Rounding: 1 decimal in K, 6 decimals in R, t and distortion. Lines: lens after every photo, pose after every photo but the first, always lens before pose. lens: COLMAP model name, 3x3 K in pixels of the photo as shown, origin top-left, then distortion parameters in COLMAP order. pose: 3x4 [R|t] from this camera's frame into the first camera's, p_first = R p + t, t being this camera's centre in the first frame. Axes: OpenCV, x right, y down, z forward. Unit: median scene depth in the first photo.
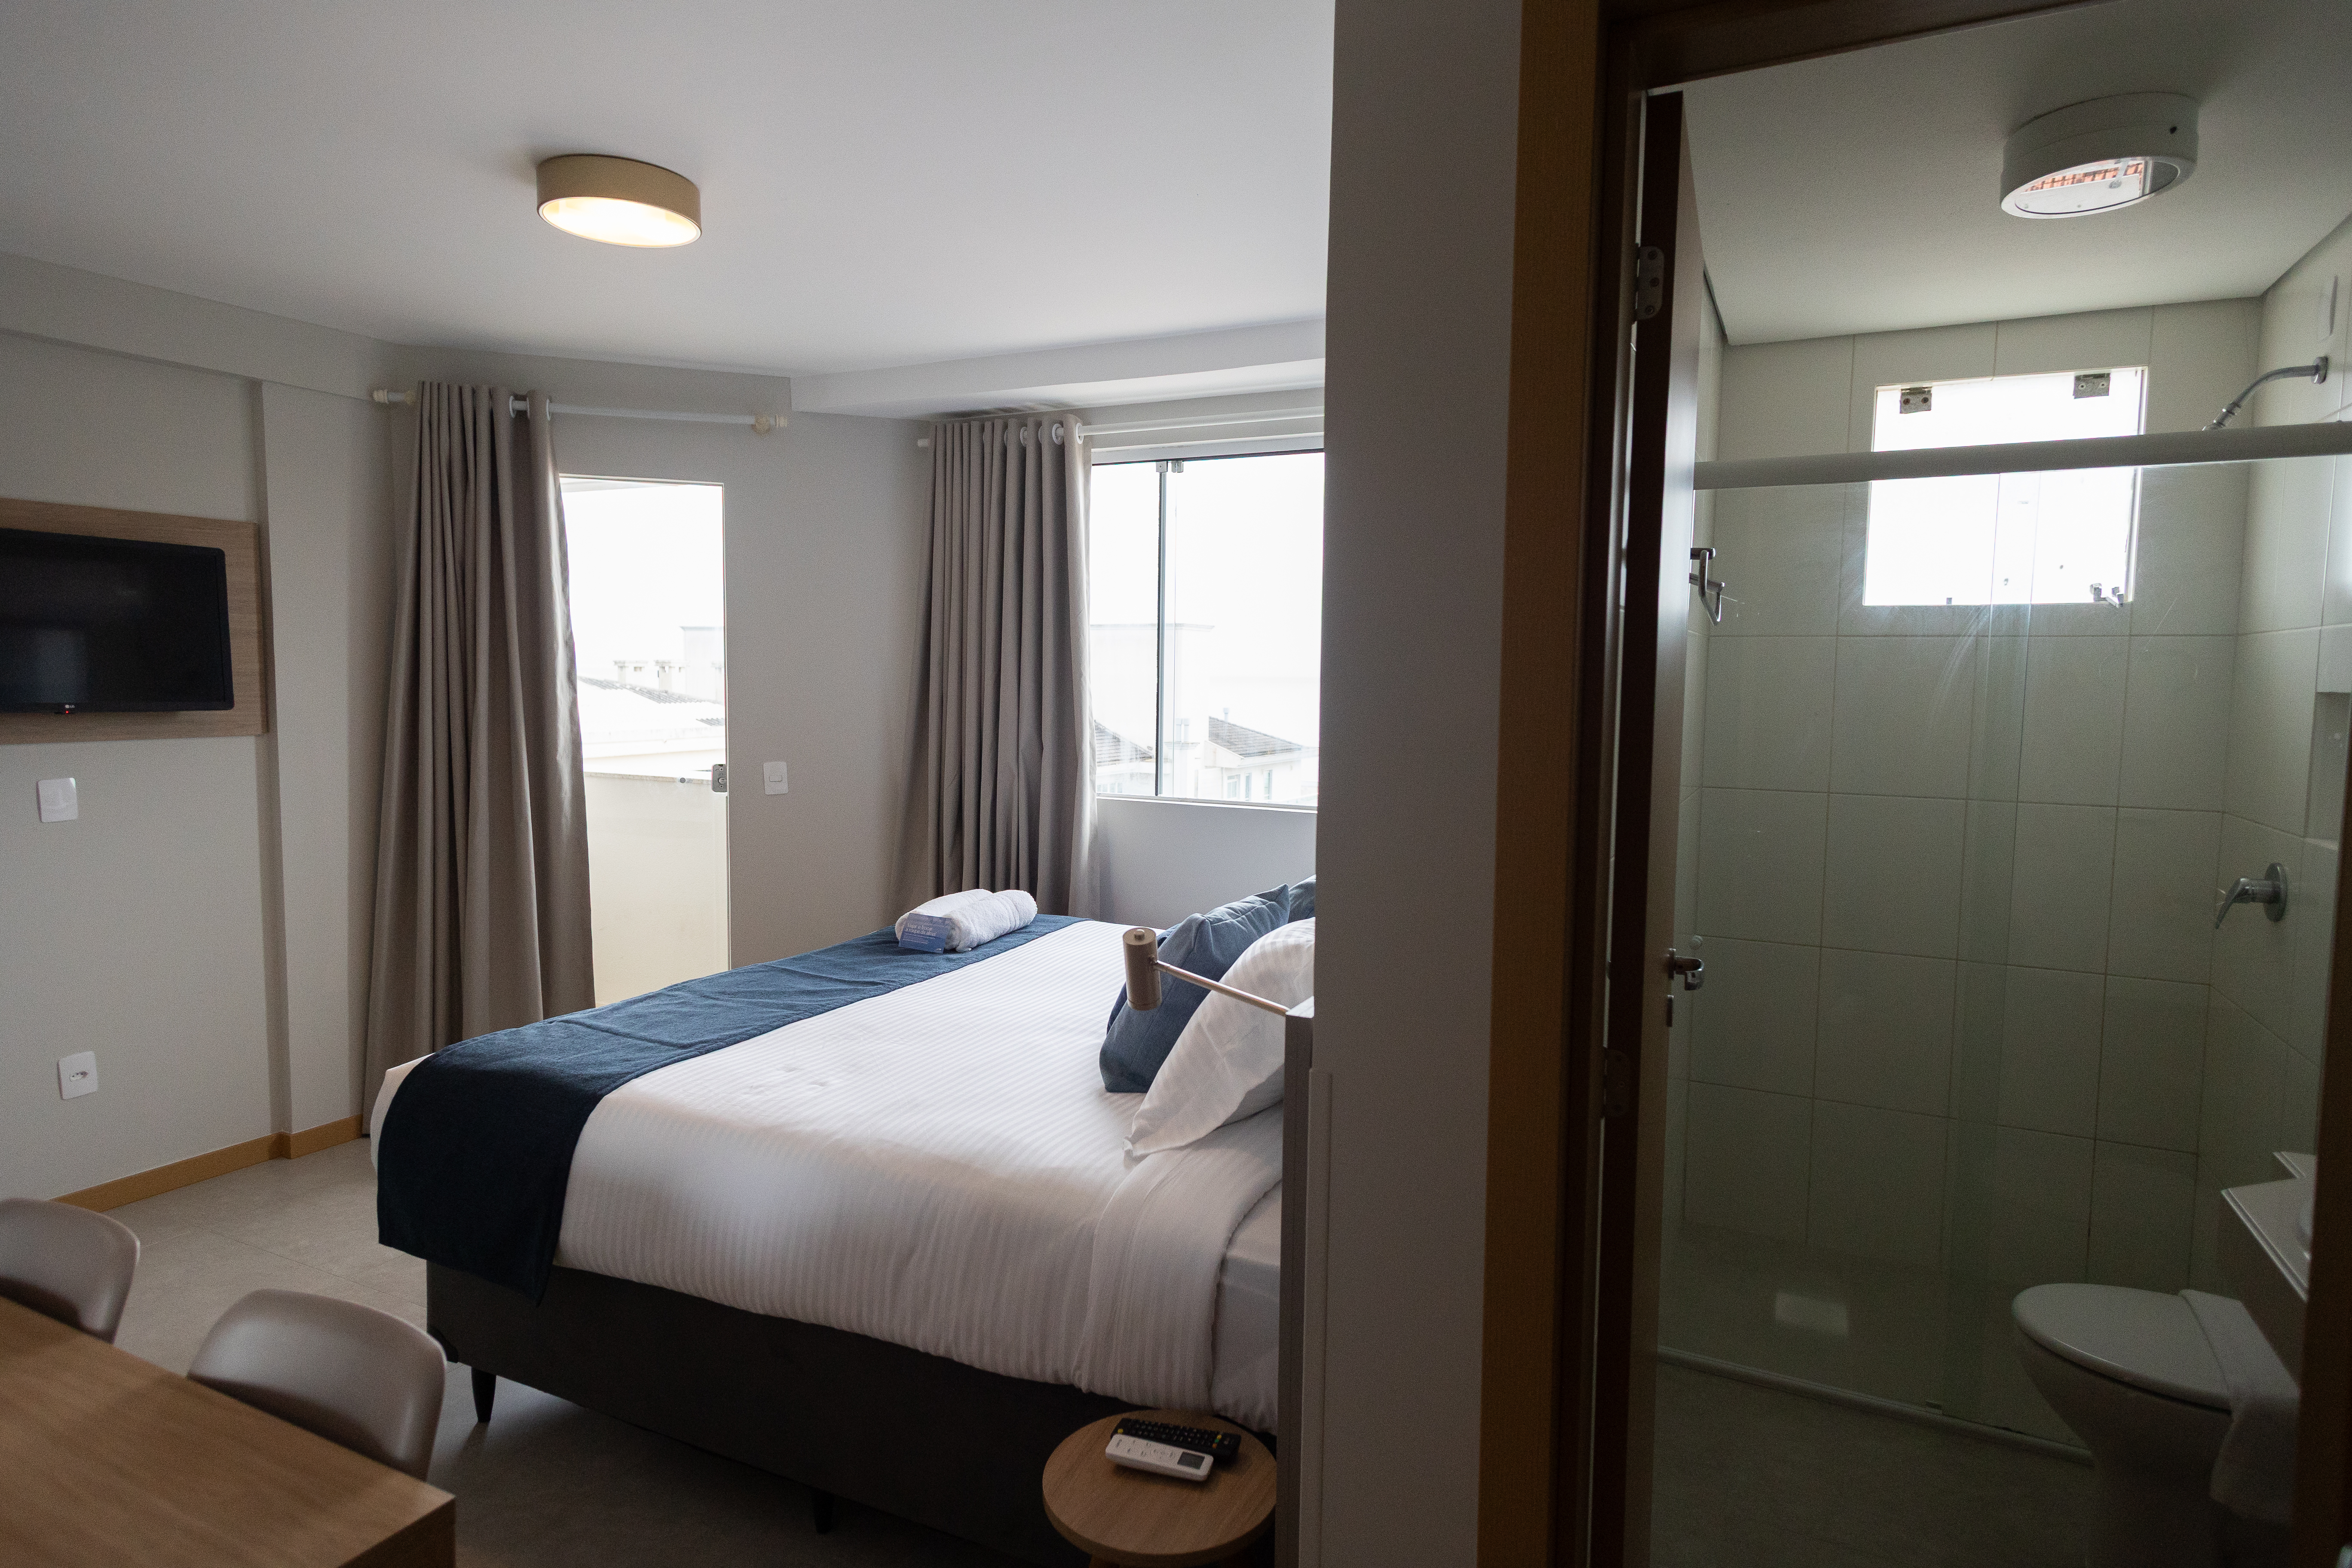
lens RADIAL K [[1318.9, 0, 1176.0], [0, 1318.9, 784.0], [0, 0, 1]] dist [0.021551, 0.000177]
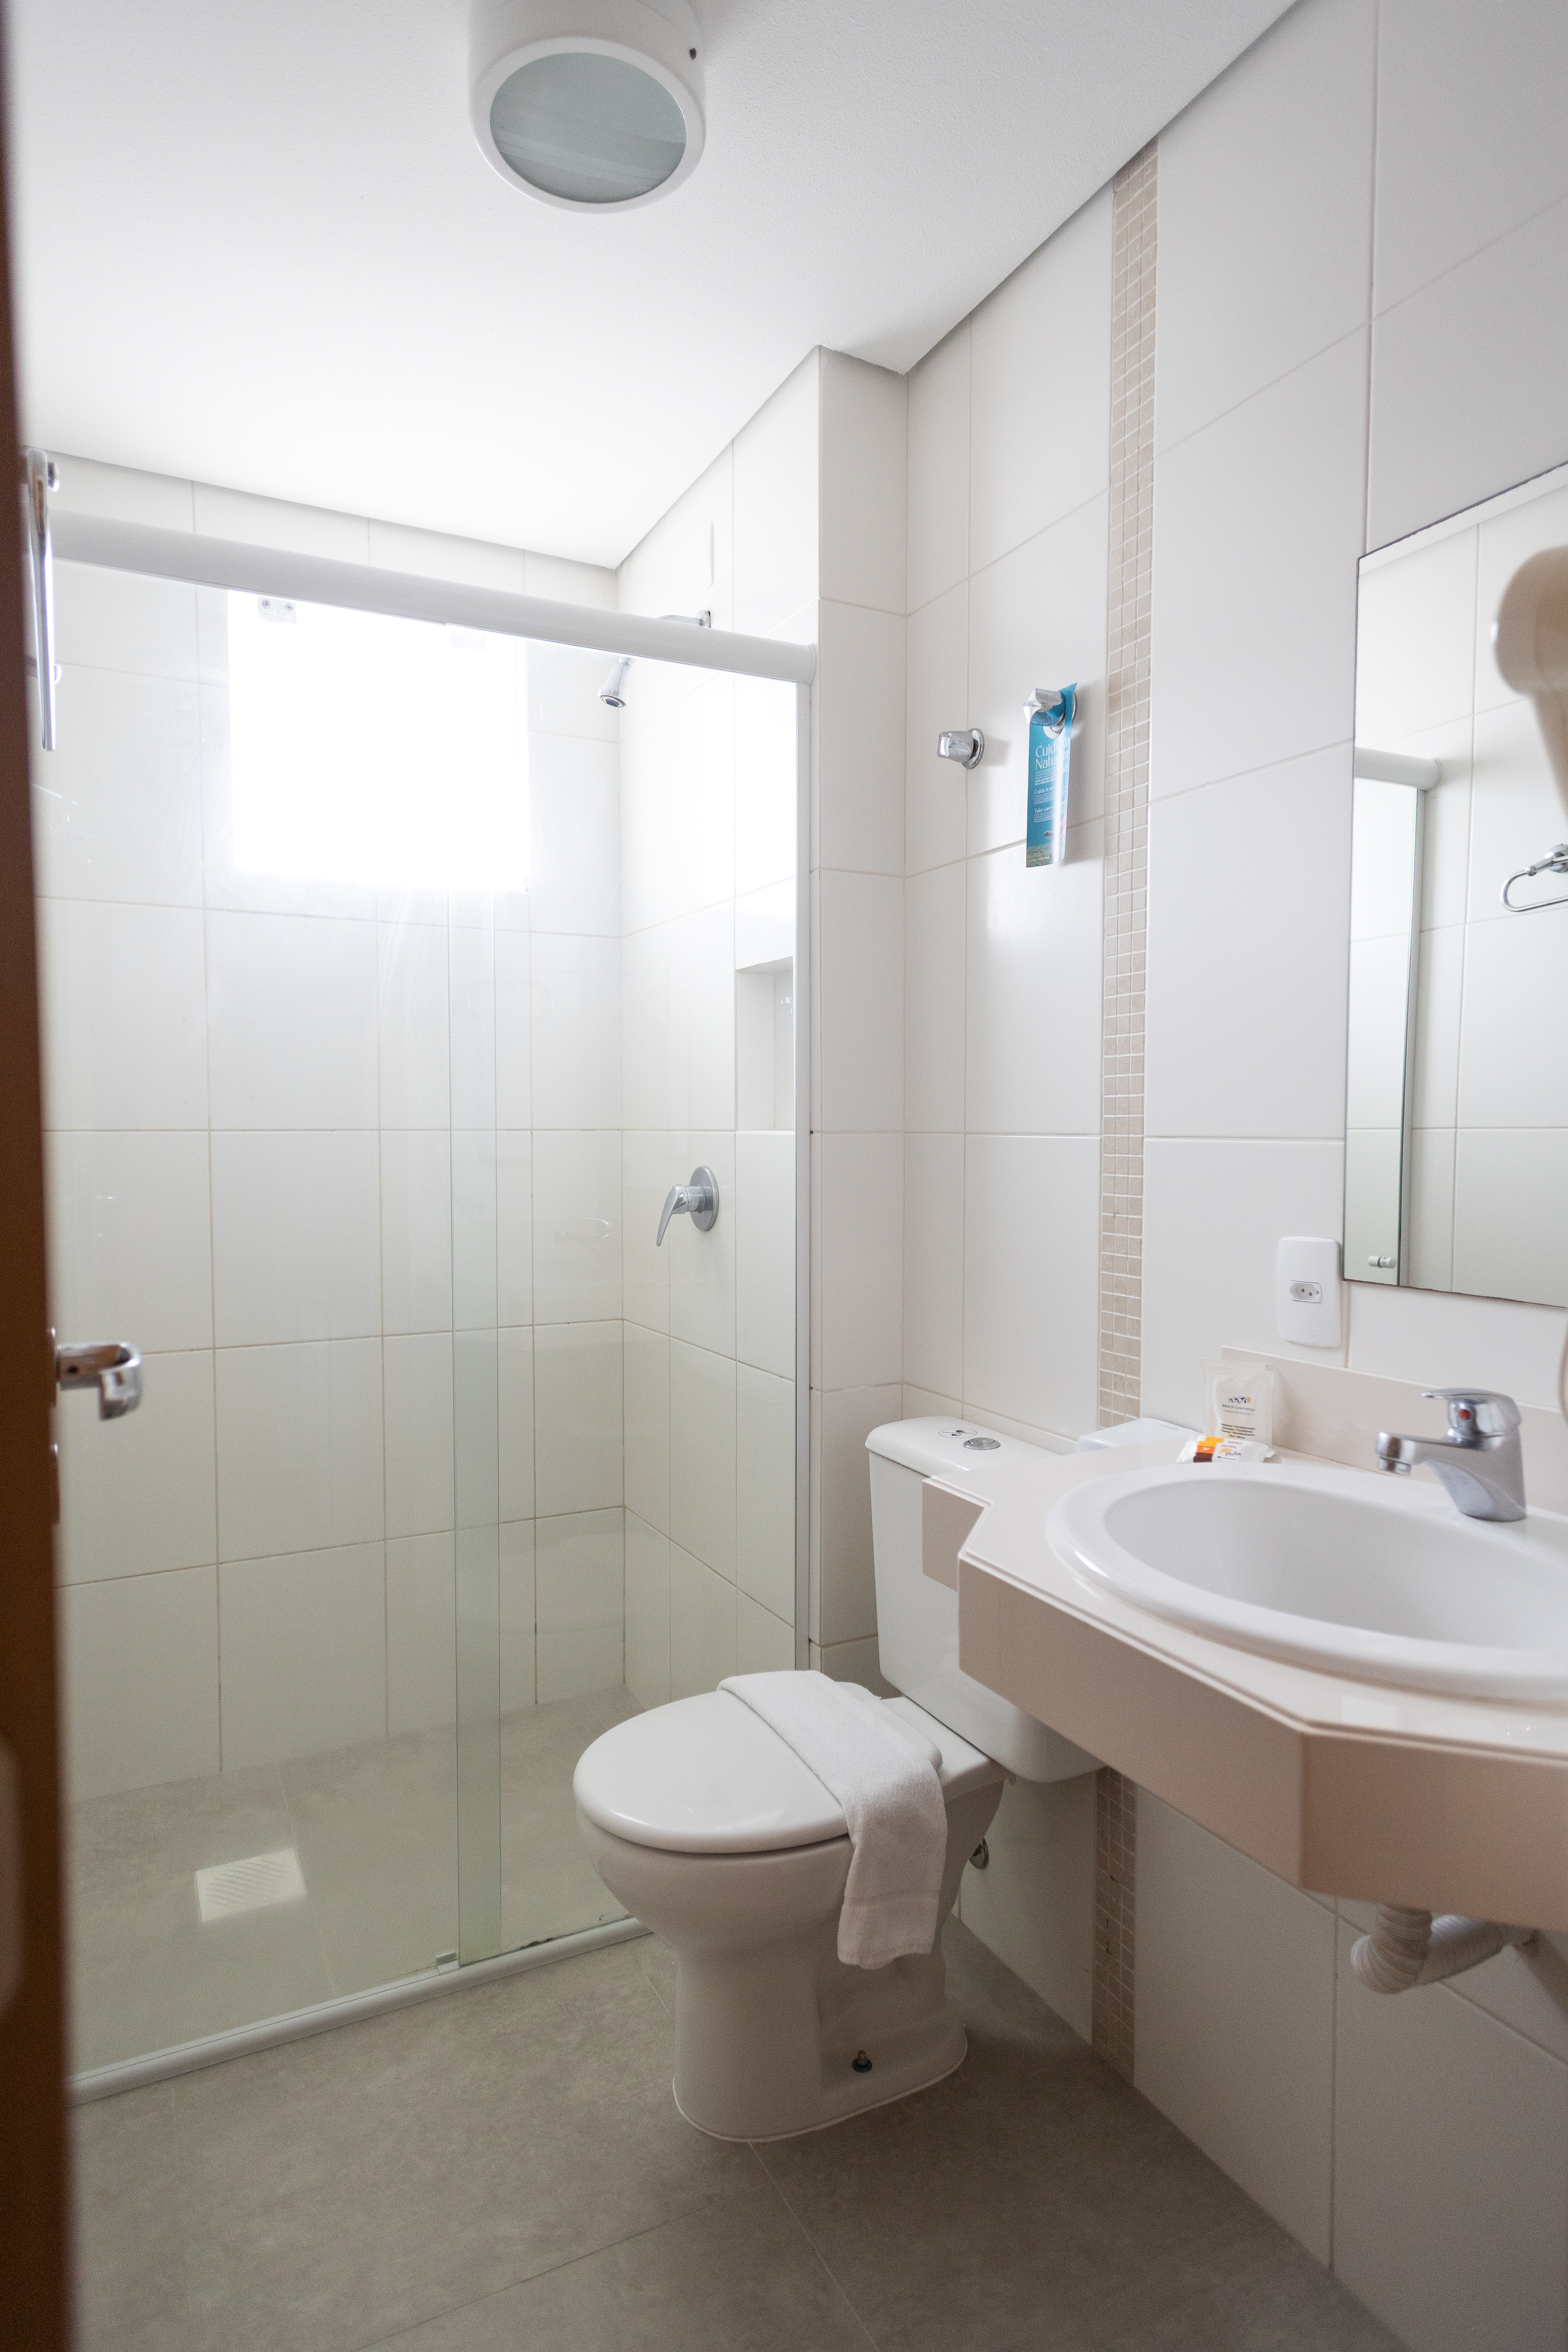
lens RADIAL K [[1318.9, 0, 784.0], [0, 1318.9, 1176.0], [0, 0, 1]] dist [0.021551, 0.000177]
pose [[0.597913, -0.047947, 0.800125, 0.134823], [0.077569, 0.996985, 0.001778, 0.068551], [-0.797799, 0.061002, 0.599830, 0.416599]]
